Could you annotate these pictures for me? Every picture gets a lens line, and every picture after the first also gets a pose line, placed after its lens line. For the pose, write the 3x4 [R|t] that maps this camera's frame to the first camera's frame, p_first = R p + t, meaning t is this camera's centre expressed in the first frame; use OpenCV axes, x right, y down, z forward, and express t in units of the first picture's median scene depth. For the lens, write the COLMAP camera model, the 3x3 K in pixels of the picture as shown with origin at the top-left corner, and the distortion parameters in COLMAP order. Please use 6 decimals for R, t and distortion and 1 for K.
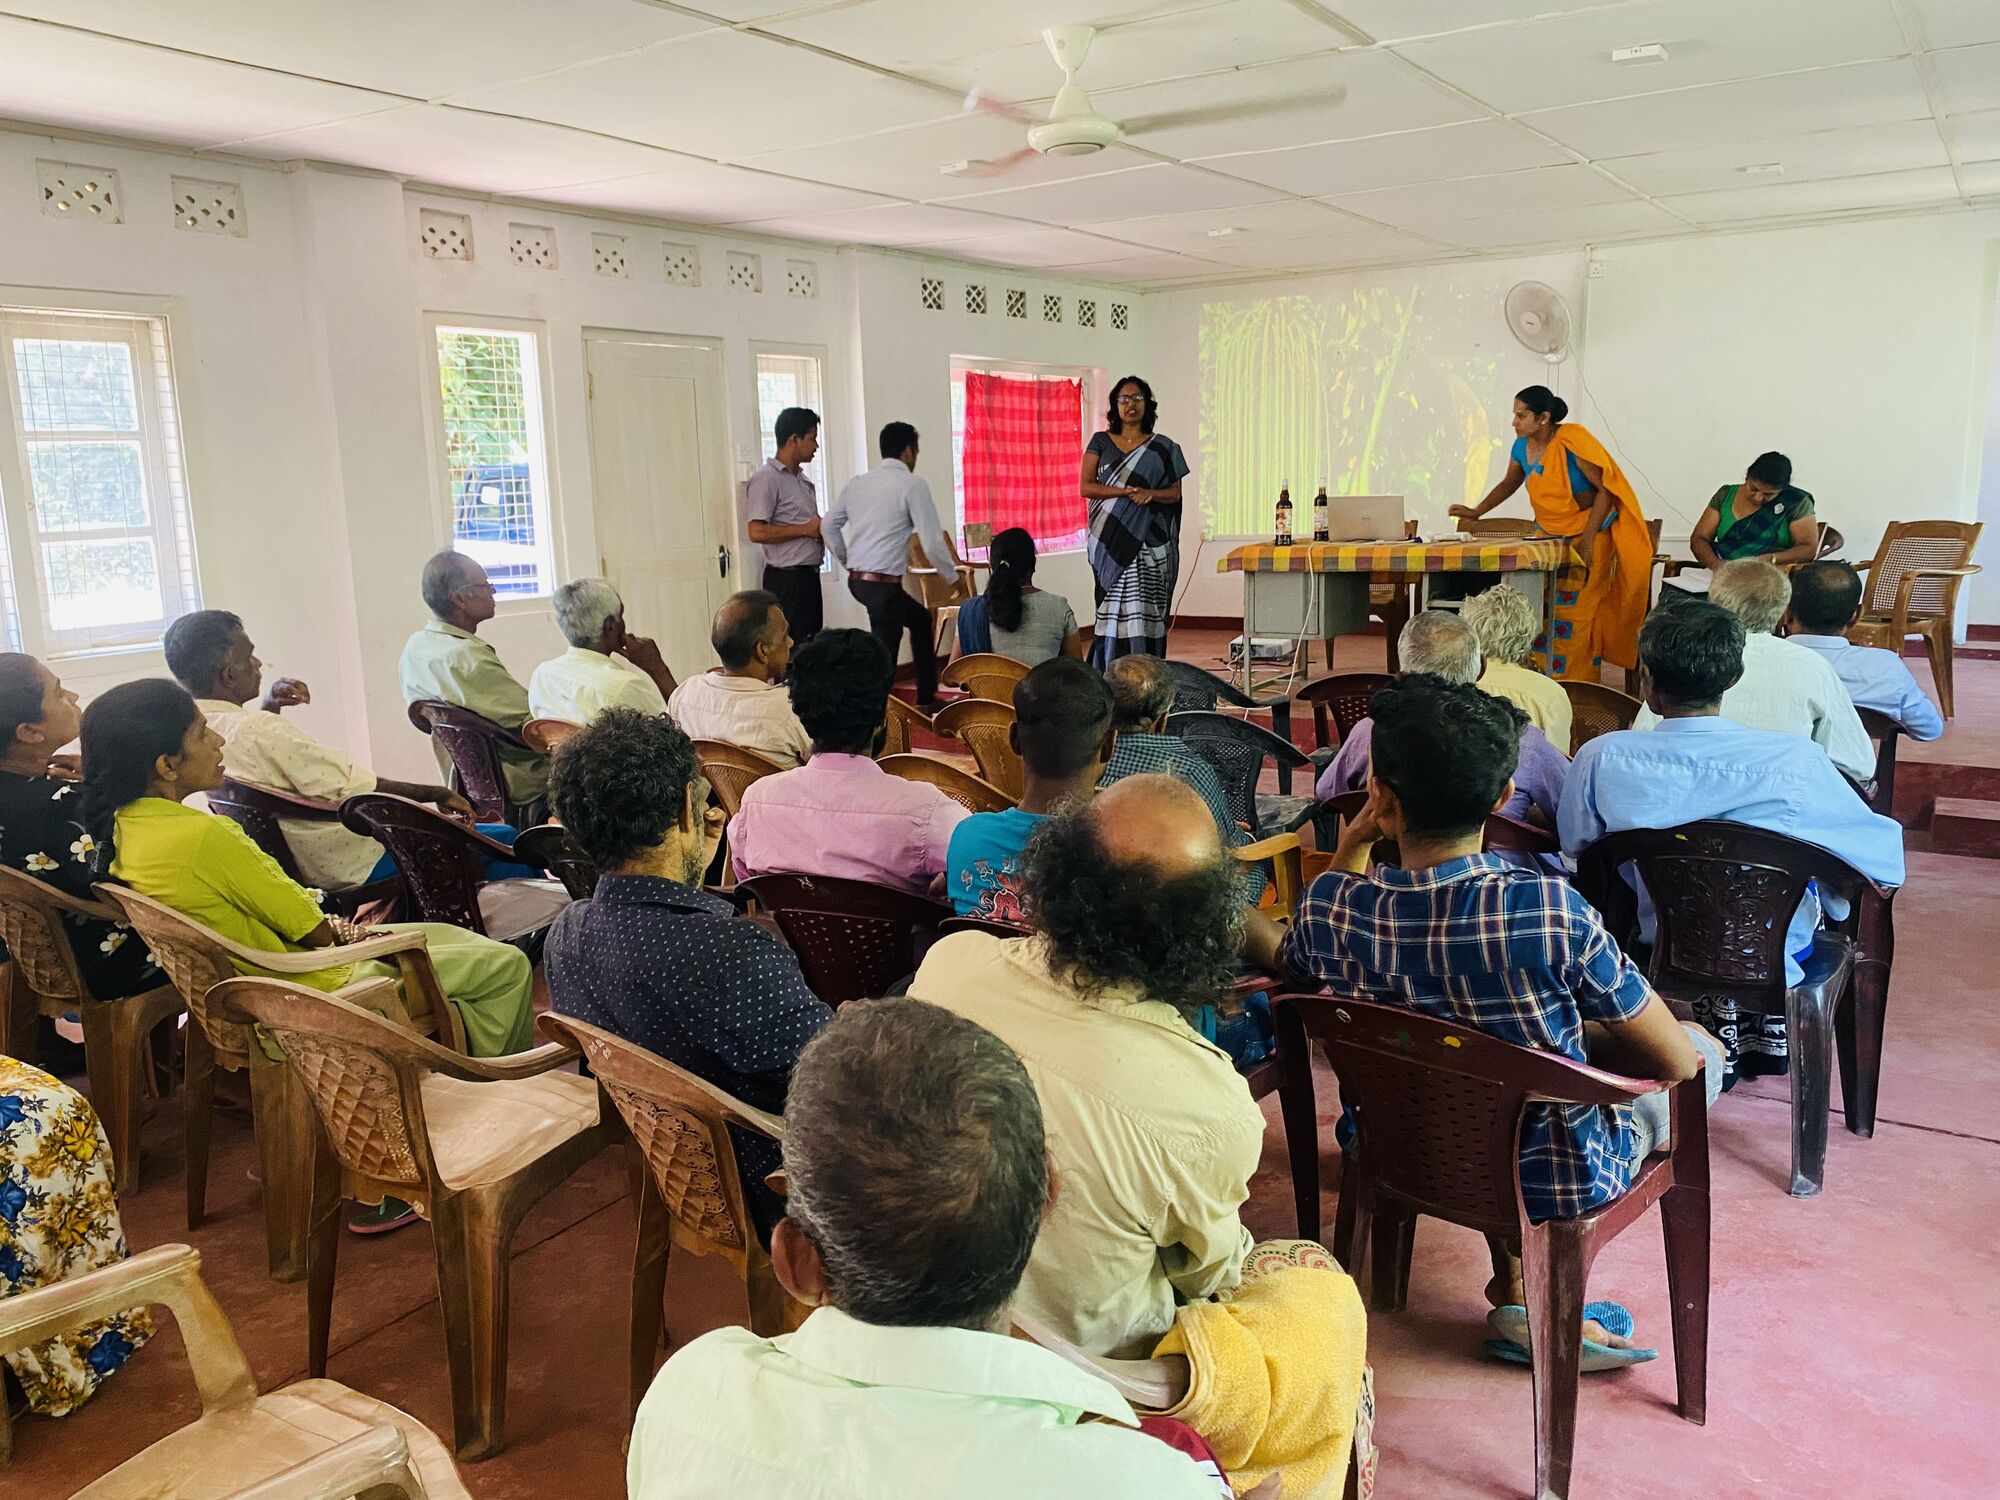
lens RADIAL K [[1618.3, 0, 923.5], [0, 1618.3, 743.3], [0, 0, 1]] dist [-0.000924, -0.016296]
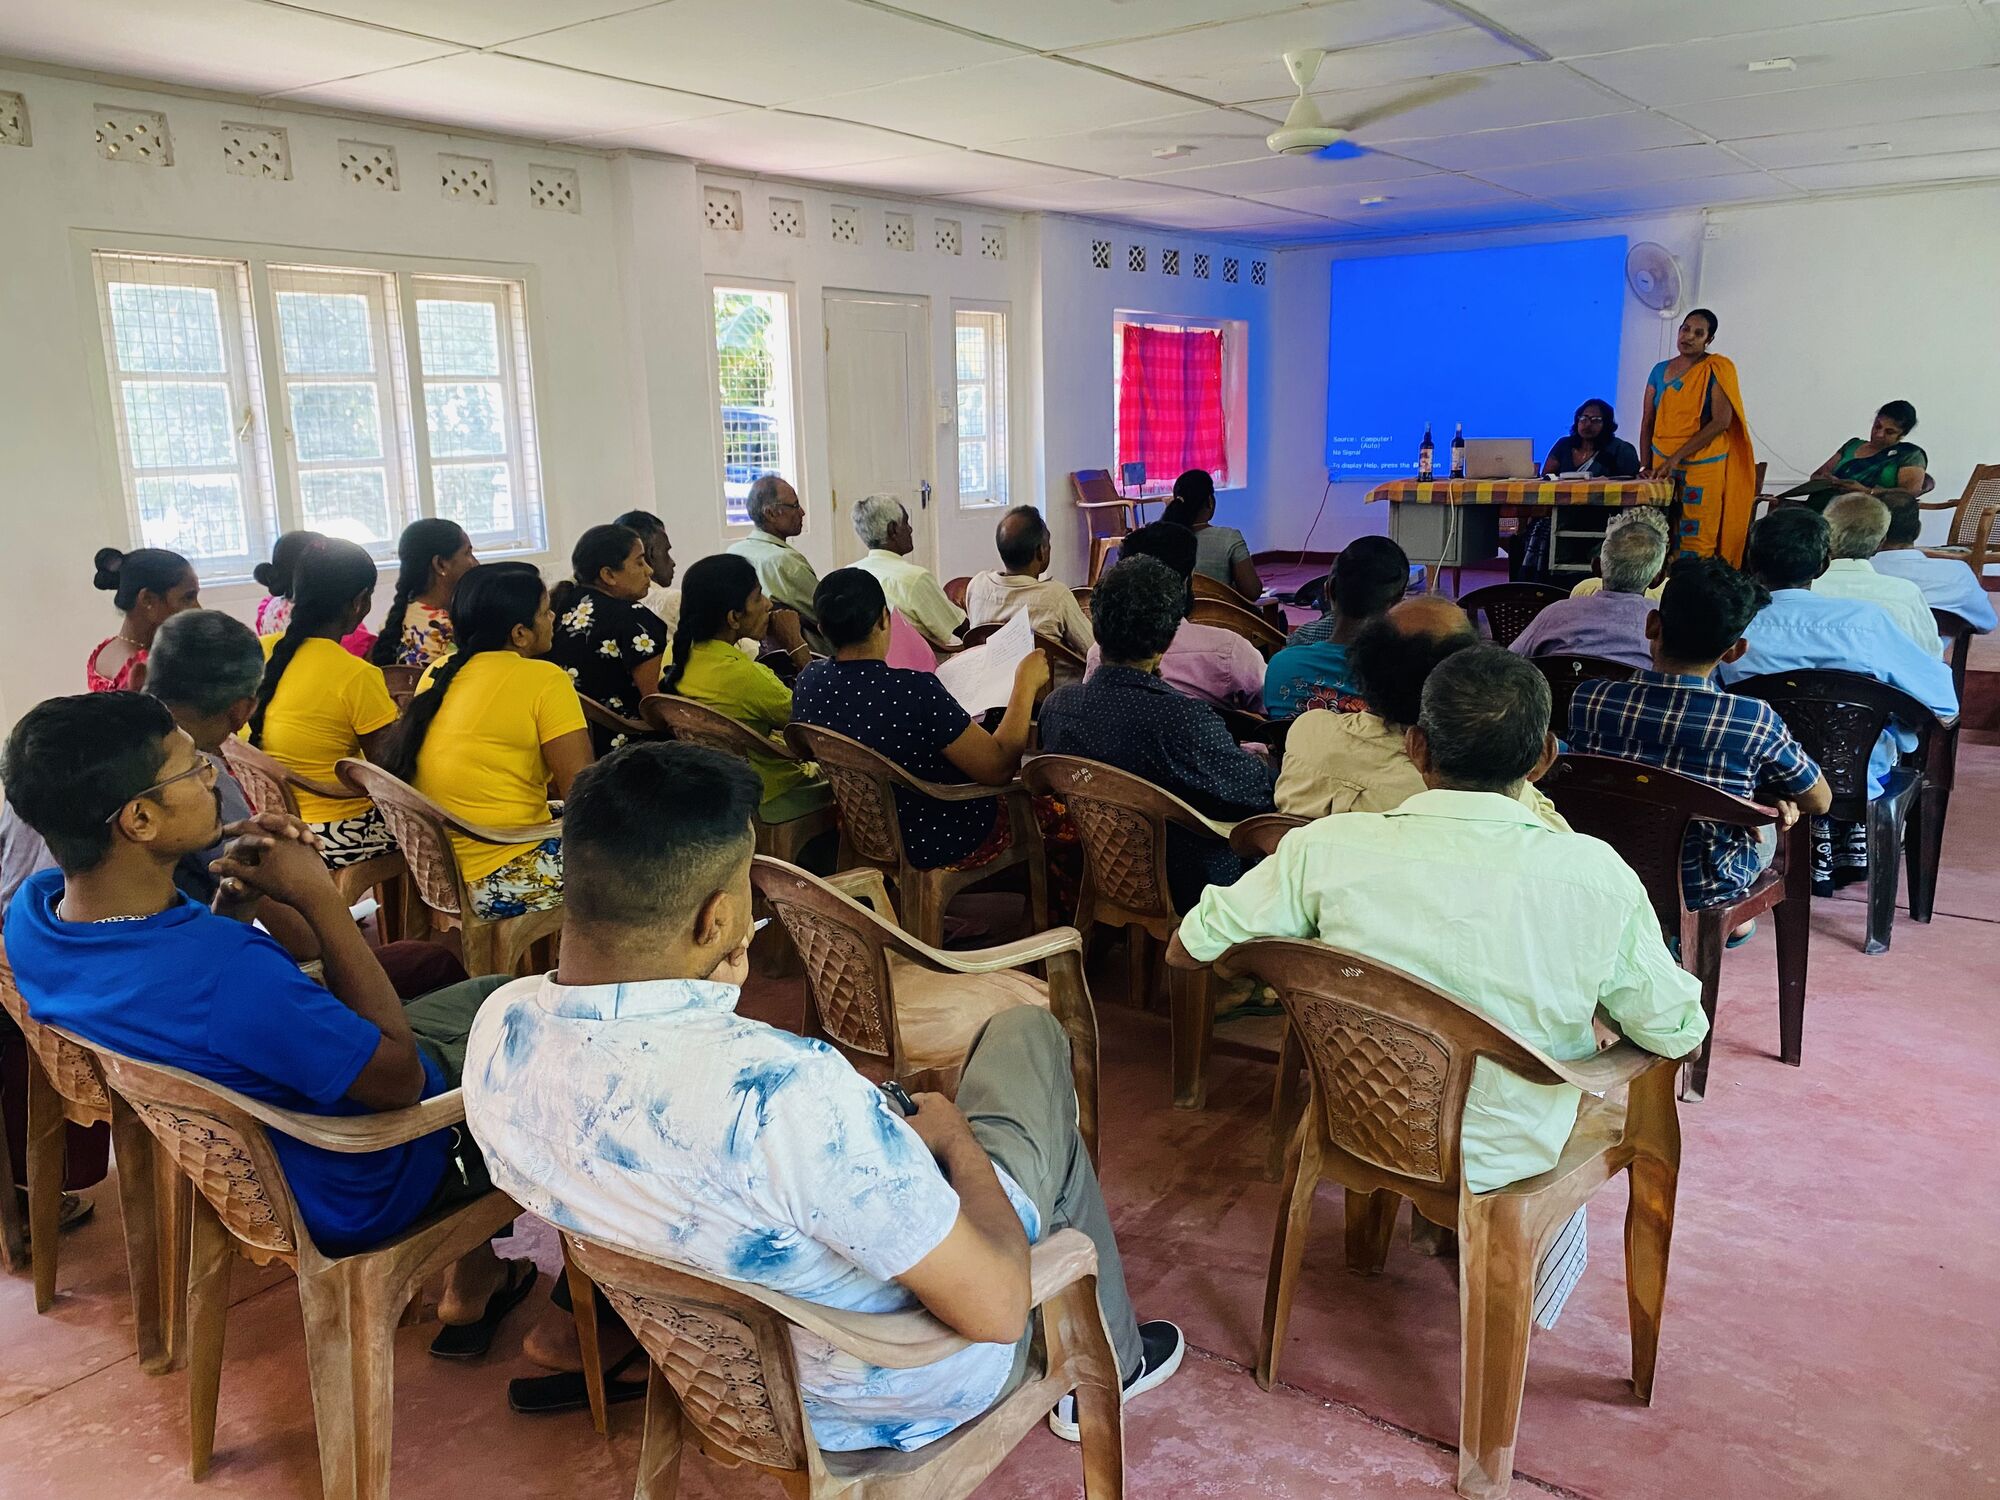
lens RADIAL K [[1542.0, 0, 938.6], [0, 1542.0, 747.5], [0, 0, 1]] dist [-0.004871, -0.013591]
pose [[0.998335, 0.017057, -0.055103, -0.064783], [-0.014615, 0.998906, 0.044421, 0.024440], [0.055800, -0.043542, 0.997492, -0.122116]]
